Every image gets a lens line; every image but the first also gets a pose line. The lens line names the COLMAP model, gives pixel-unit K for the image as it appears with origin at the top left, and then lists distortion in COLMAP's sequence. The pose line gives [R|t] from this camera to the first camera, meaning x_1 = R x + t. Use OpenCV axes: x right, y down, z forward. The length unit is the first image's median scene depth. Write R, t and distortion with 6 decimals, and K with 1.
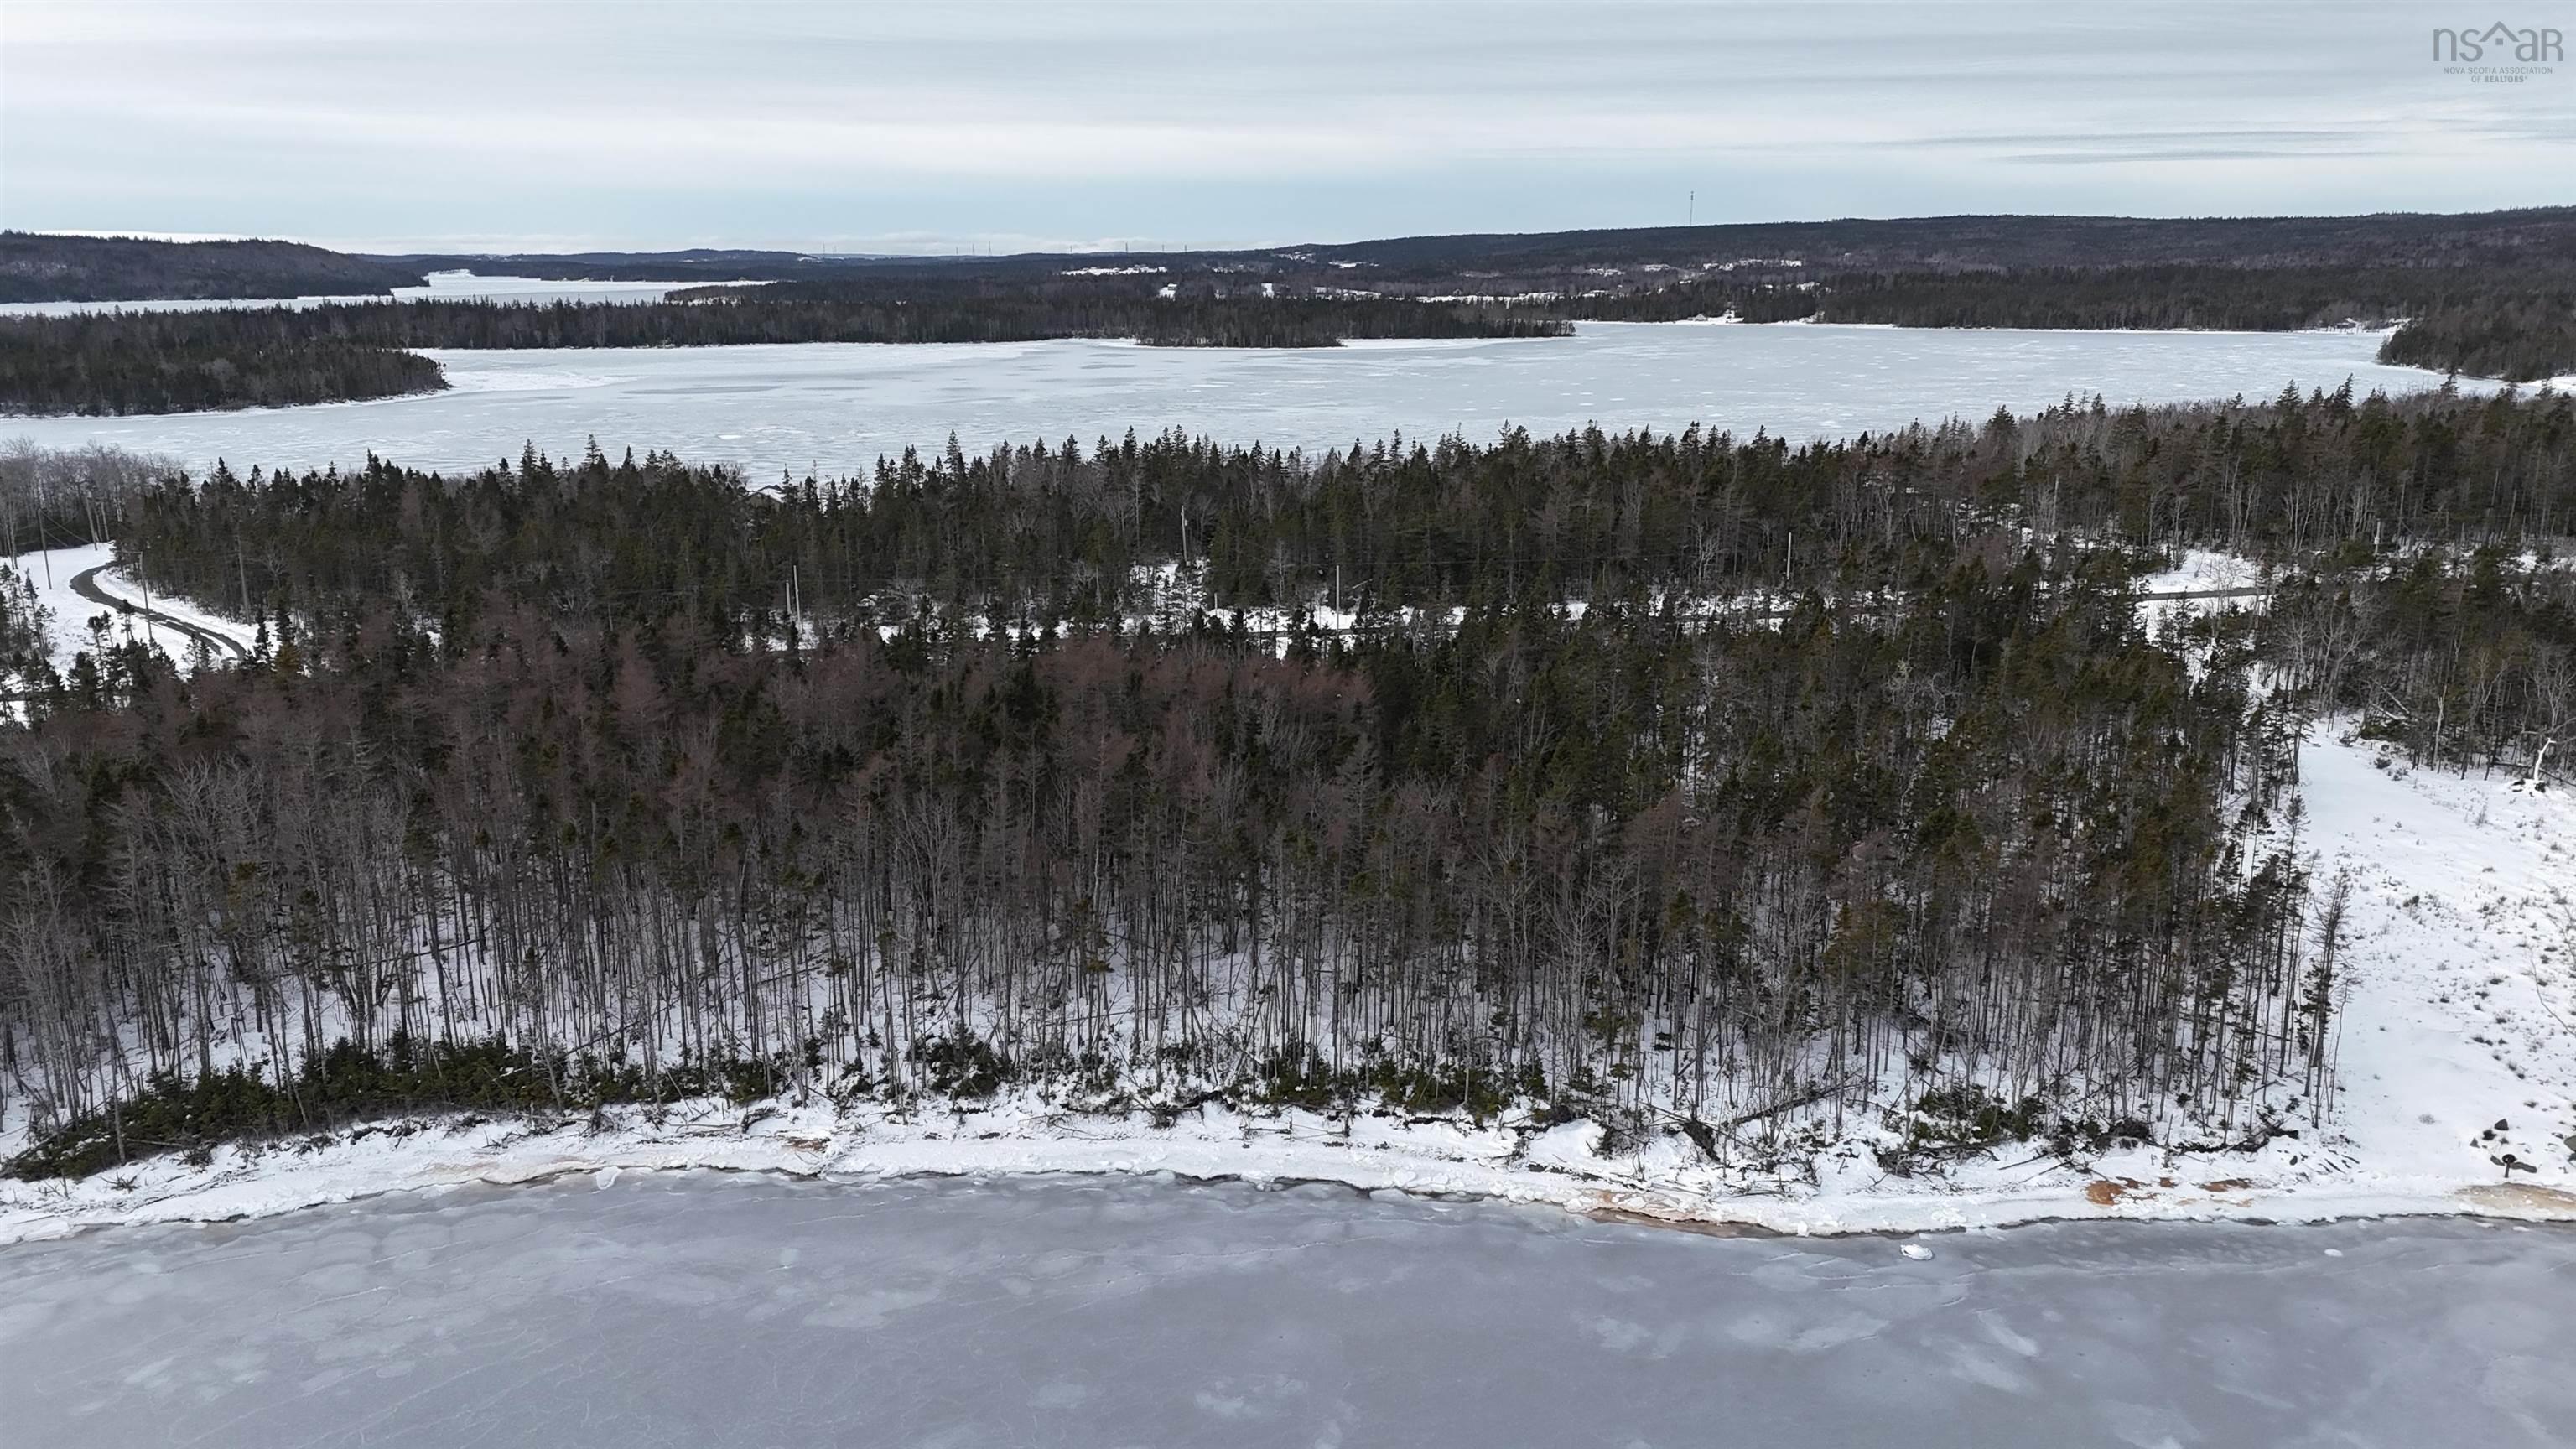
lens RADIAL K [[1870.7, 0, 1288.0], [0, 1870.7, 724.5], [0, 0, 1]] dist [0.086854, -0.093174]
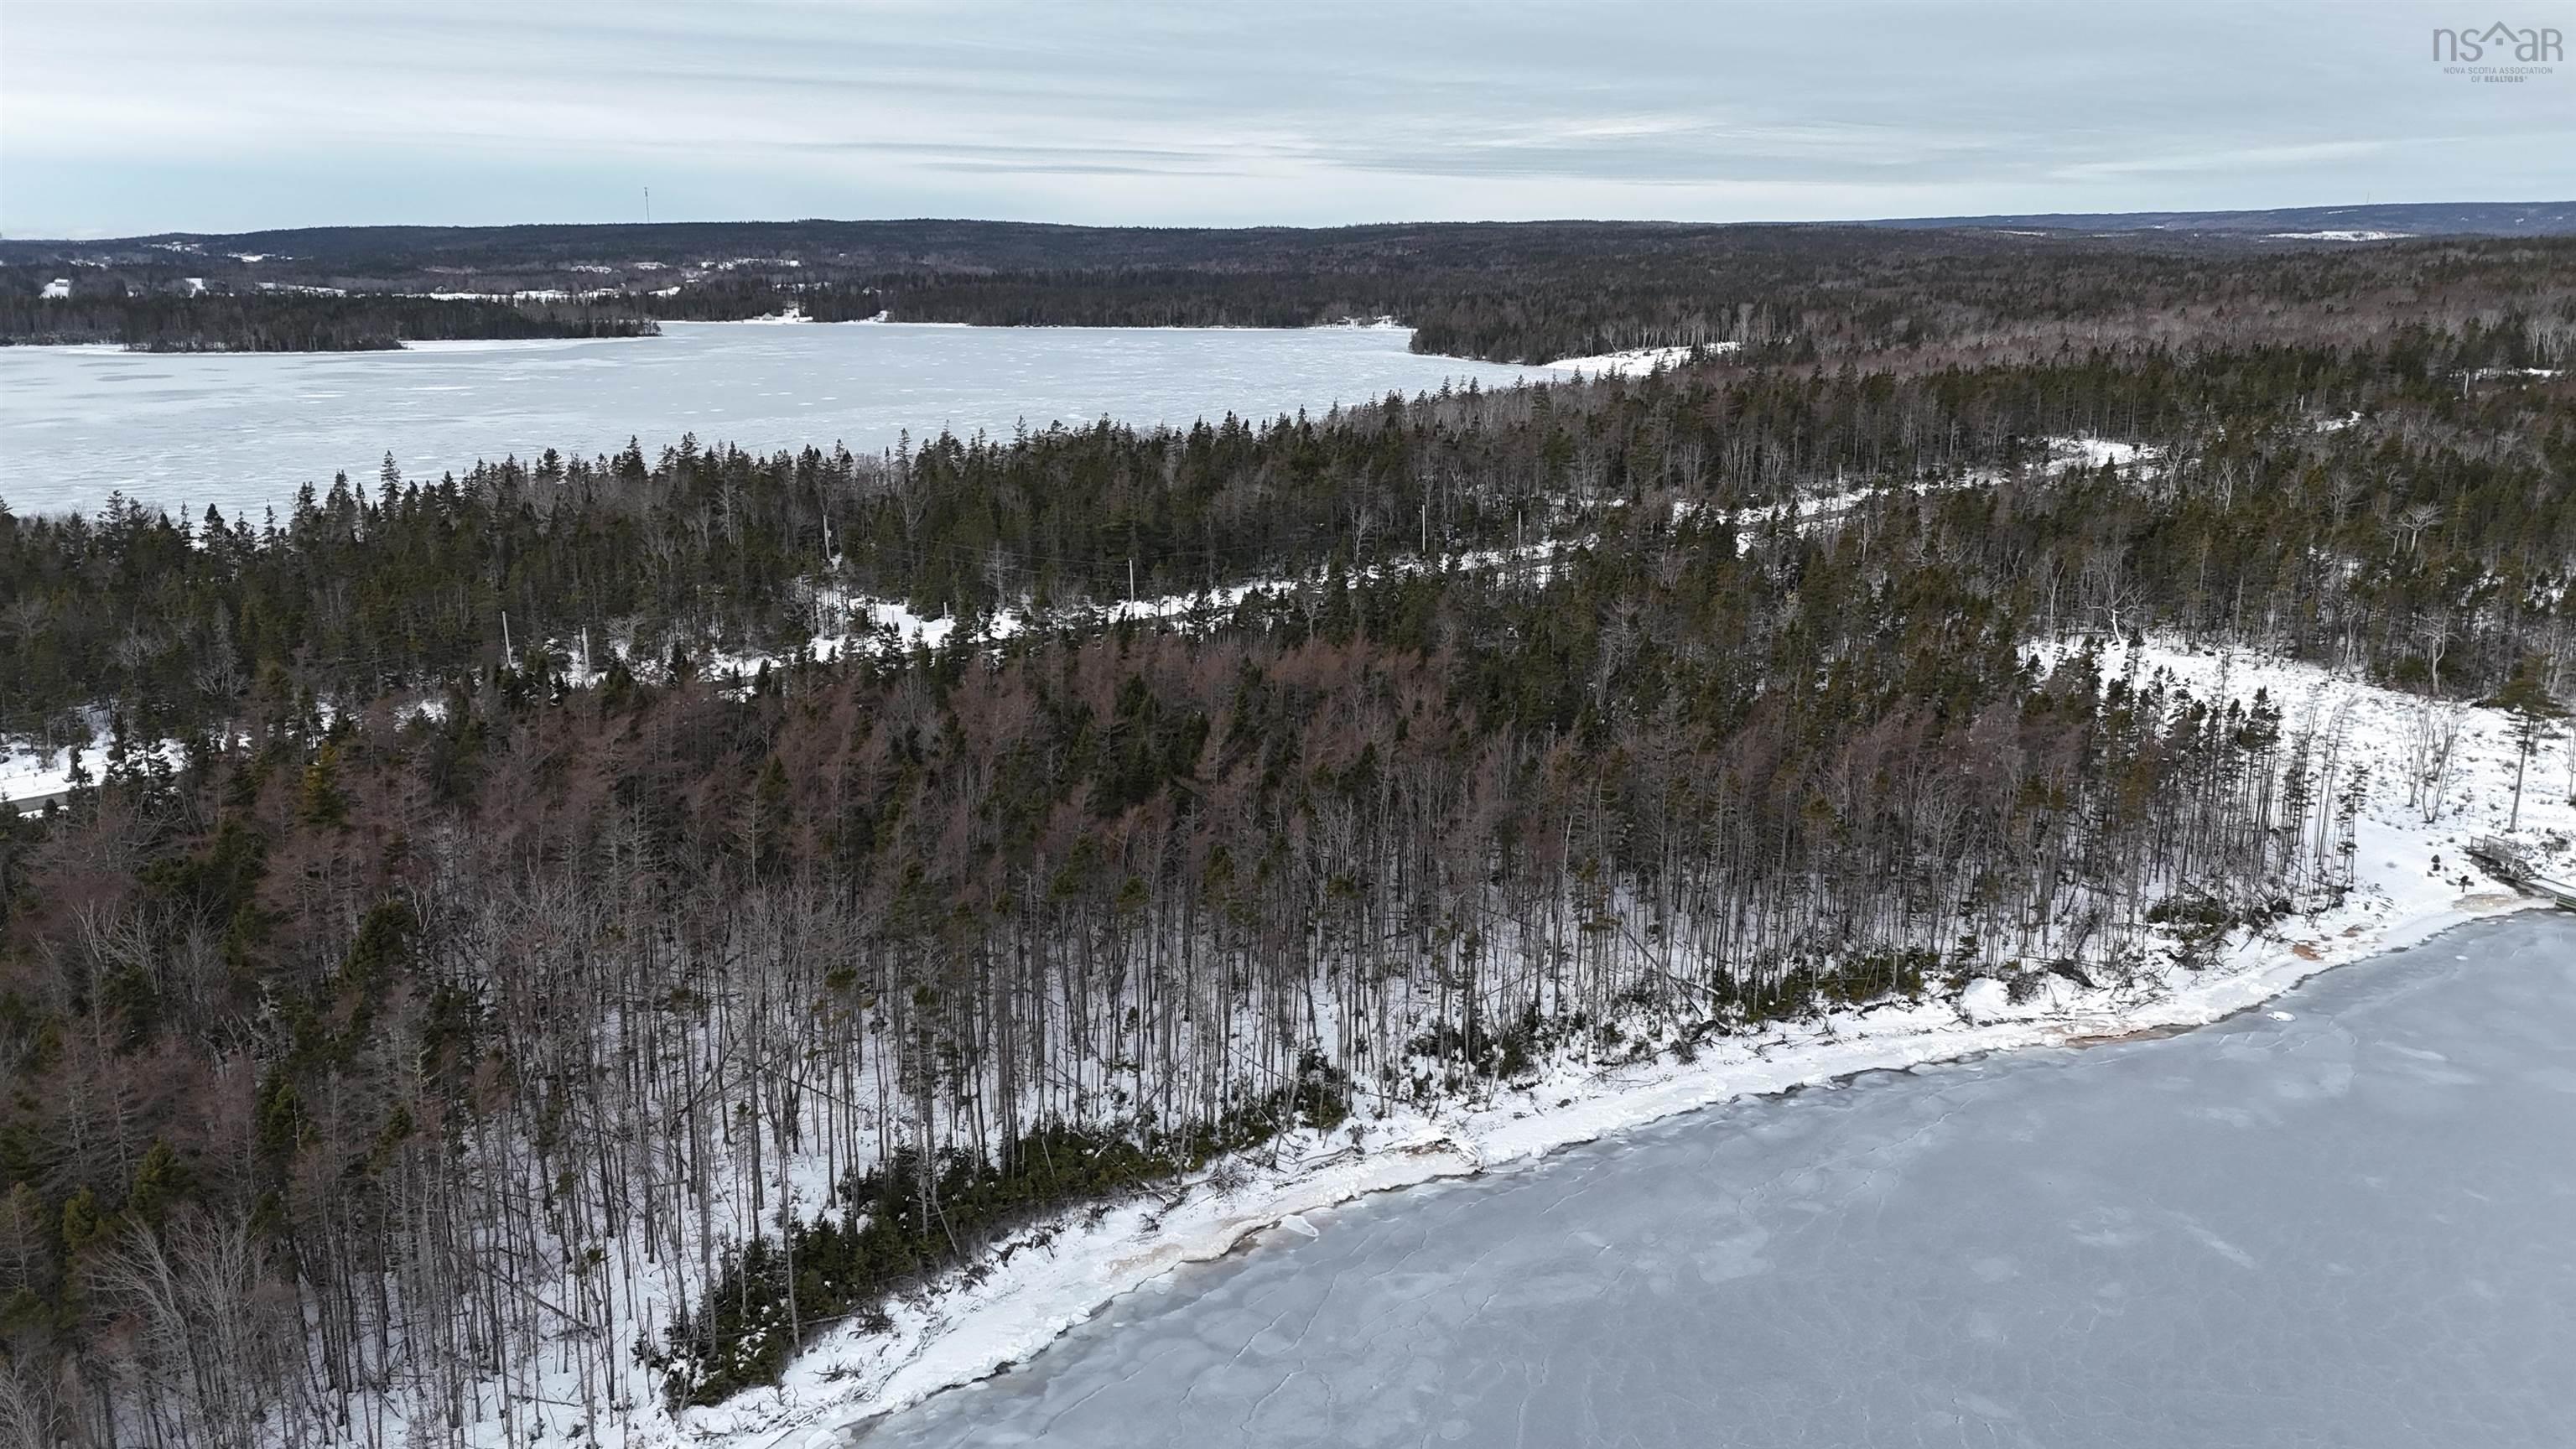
lens RADIAL K [[1870.7, 0, 1288.0], [0, 1870.7, 724.5], [0, 0, 1]] dist [0.086854, -0.093174]
pose [[0.861425, -0.119770, 0.493560, -0.764352], [0.119731, 0.992296, 0.031825, -0.037603], [-0.493569, 0.031679, 0.869129, 0.173212]]
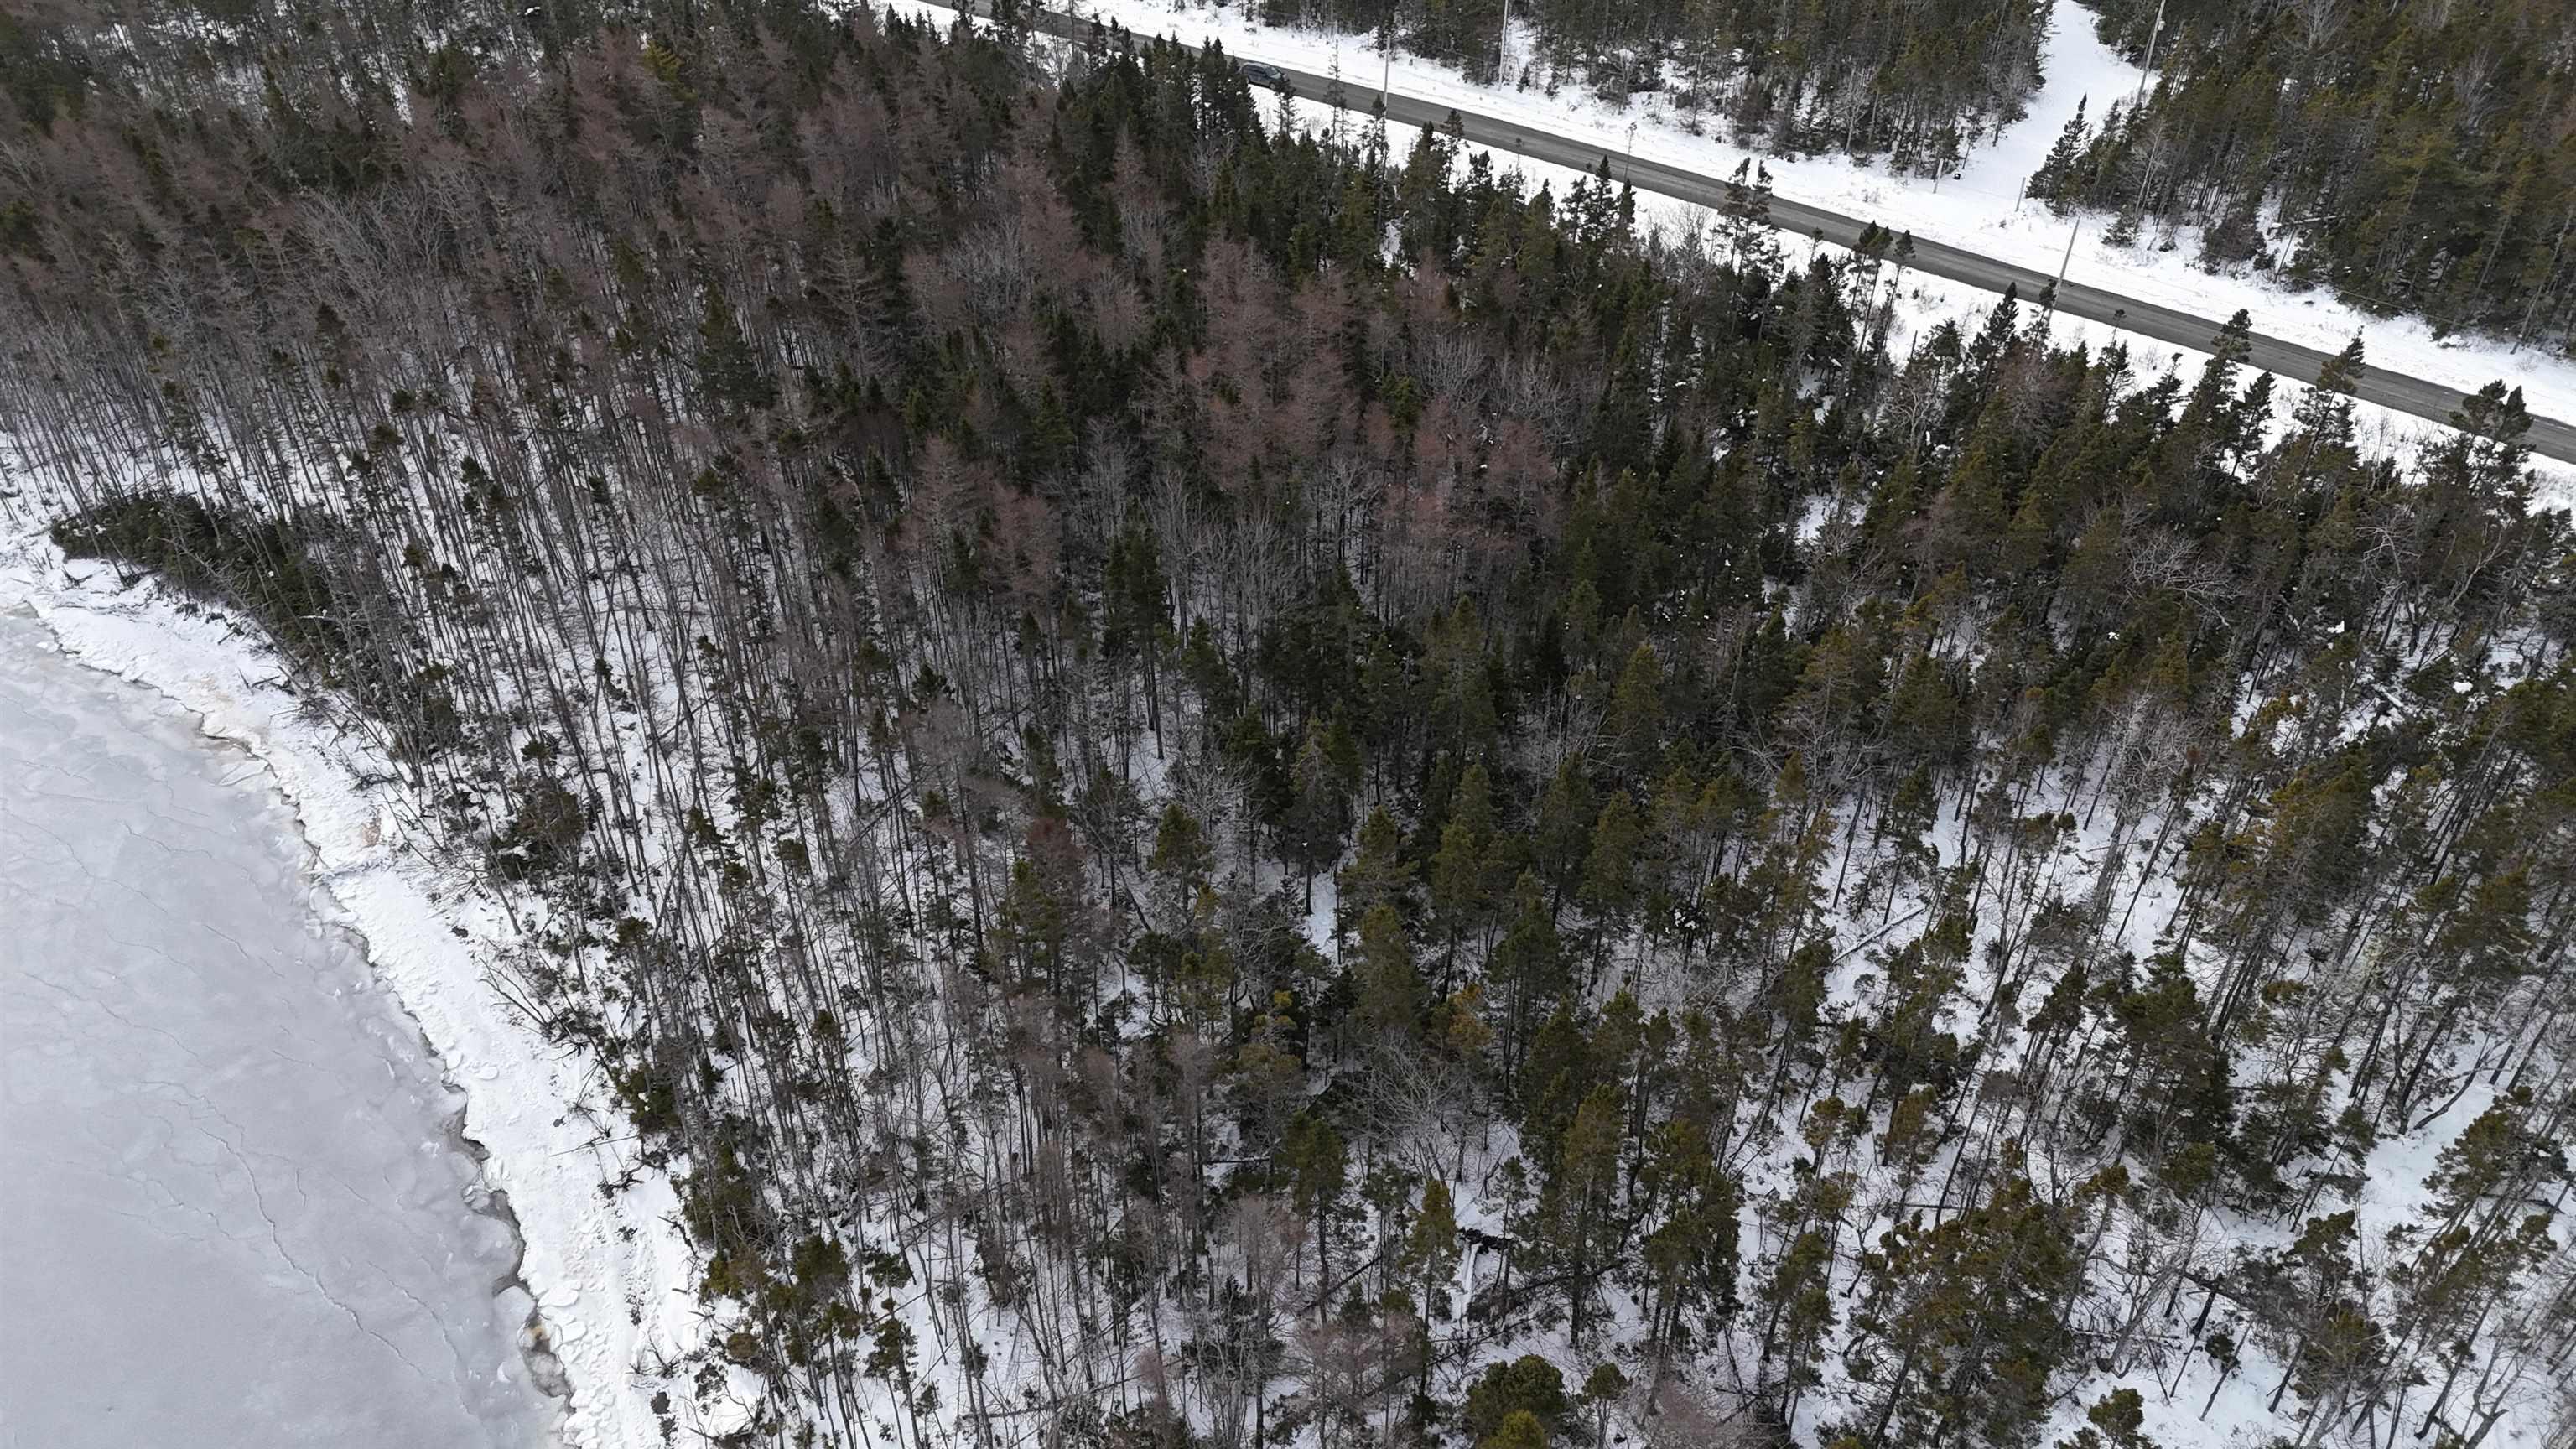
lens RADIAL K [[1870.7, 0, 1288.0], [0, 1870.7, 724.5], [0, 0, 1]] dist [0.086854, -0.093174]
pose [[0.657467, 0.469446, -0.589370, 0.558555], [-0.196684, 0.862001, 0.467194, -0.345034], [0.727360, -0.191245, 0.659070, 0.713129]]
